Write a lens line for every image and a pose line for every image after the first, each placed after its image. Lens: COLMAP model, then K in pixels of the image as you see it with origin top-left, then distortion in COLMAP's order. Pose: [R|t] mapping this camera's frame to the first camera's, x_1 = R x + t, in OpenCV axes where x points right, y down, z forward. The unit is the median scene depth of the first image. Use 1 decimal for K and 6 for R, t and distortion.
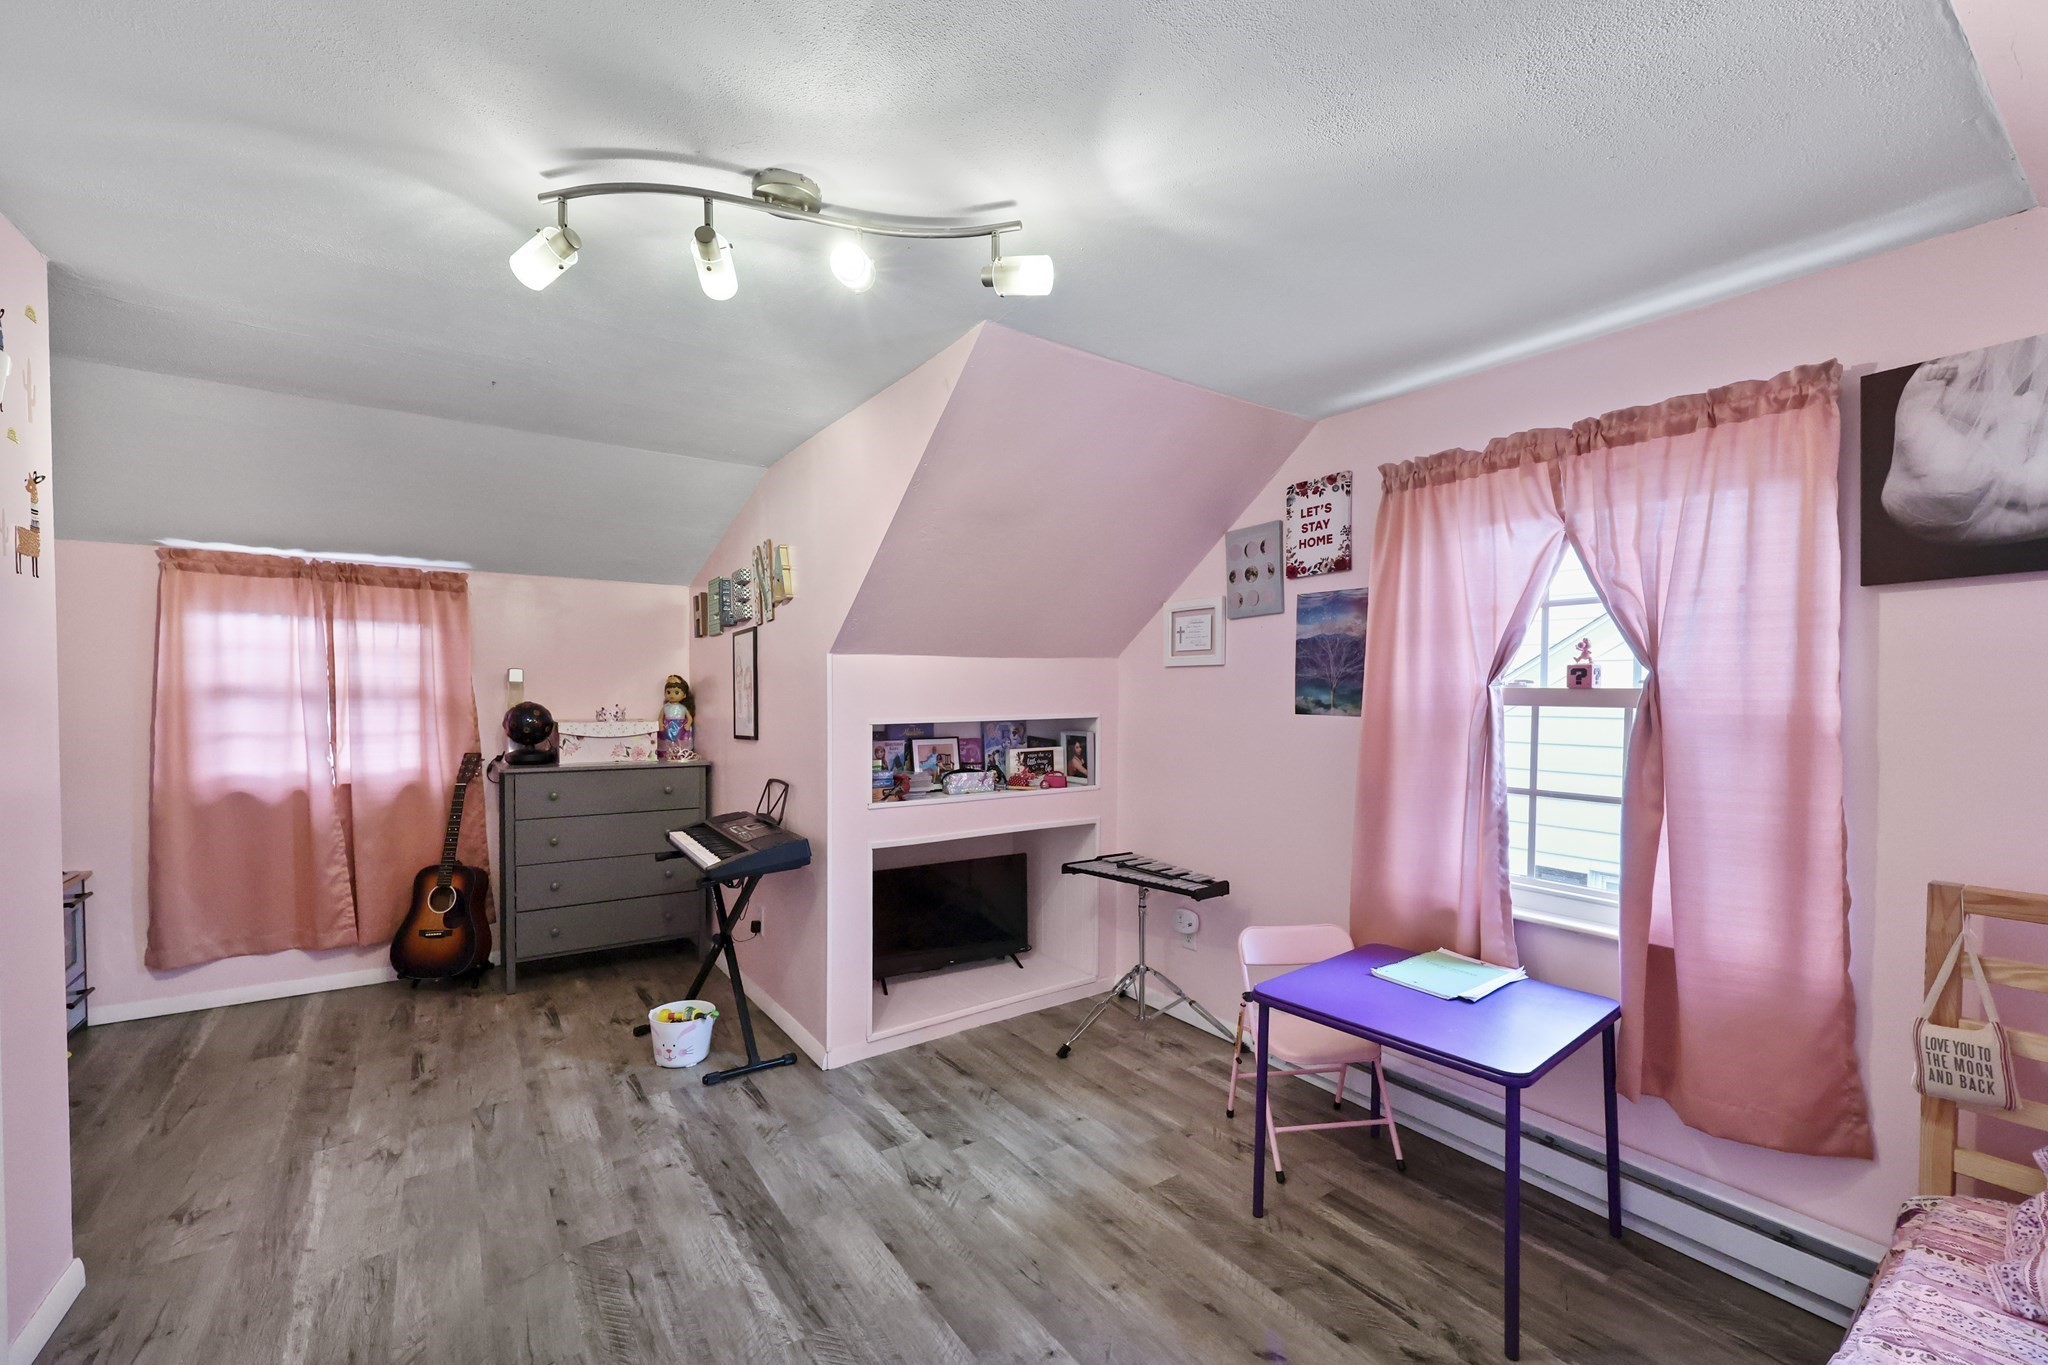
lens RADIAL K [[823.3, 0, 1030.8], [0, 823.3, 711.1], [0, 0, 1]] dist [-0.000082, 0.000361]
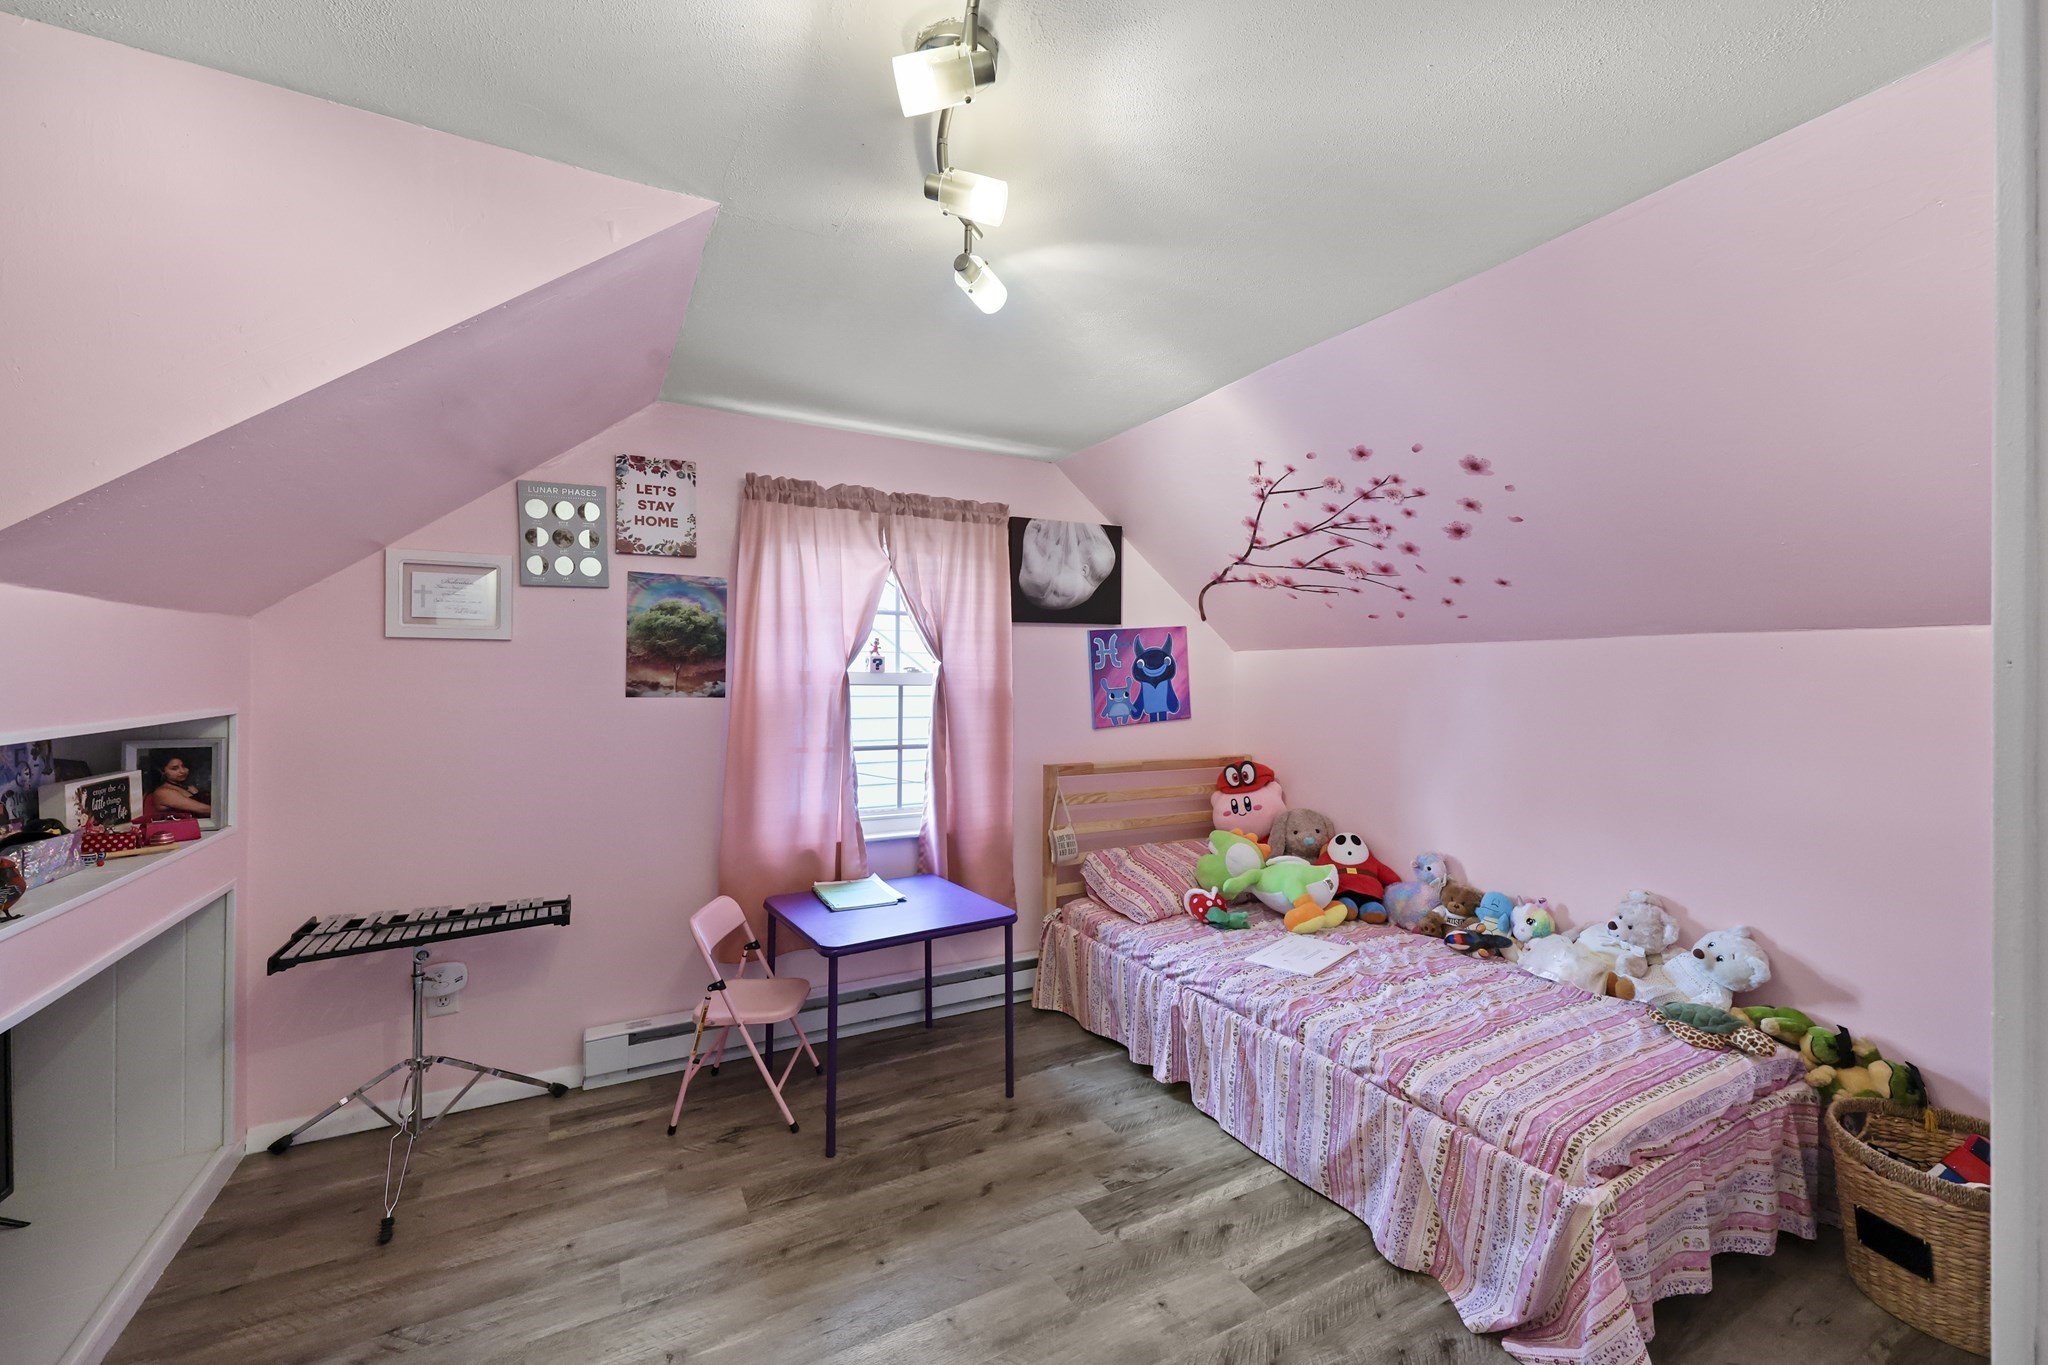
lens RADIAL K [[823.3, 0, 1018.7], [0, 823.3, 677.7], [0, 0, 1]] dist [-0.000082, 0.000361]
pose [[0.129293, -0.000606, 0.991606, -0.648743], [0.018594, 0.999825, -0.001813, -0.010945], [-0.991432, 0.018672, 0.129282, 0.505585]]
